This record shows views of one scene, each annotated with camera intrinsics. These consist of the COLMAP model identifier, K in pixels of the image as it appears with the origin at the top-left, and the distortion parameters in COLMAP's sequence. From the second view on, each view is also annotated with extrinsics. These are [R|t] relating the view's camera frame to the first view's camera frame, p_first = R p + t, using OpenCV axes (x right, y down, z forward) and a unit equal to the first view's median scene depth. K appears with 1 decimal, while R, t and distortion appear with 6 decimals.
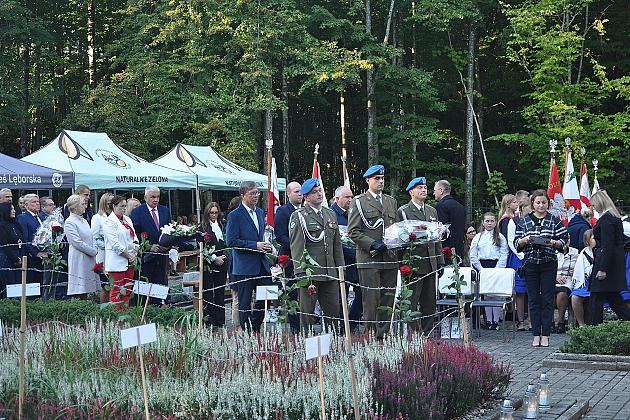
lens RADIAL K [[1021.6, 0, 315.0], [0, 1021.6, 210.0], [0, 0, 1]] dist [0.006630, -0.104628]
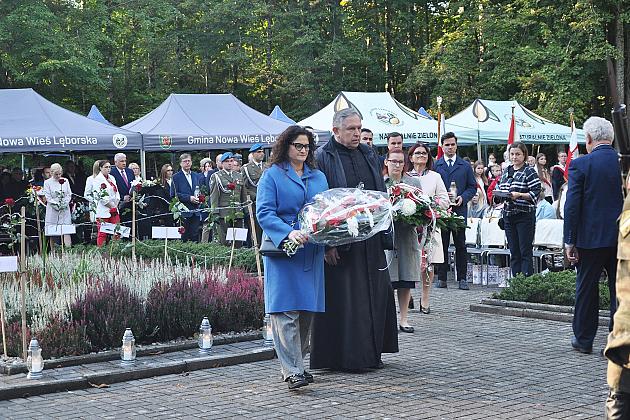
lens RADIAL K [[1021.6, 0, 315.0], [0, 1021.6, 210.0], [0, 0, 1]] dist [0.006630, -0.104628]
pose [[0.920753, 0.011980, -0.389963, 0.149385], [0.006648, 0.998901, 0.046386, -0.002465], [0.390090, -0.045302, 0.919662, -0.025661]]
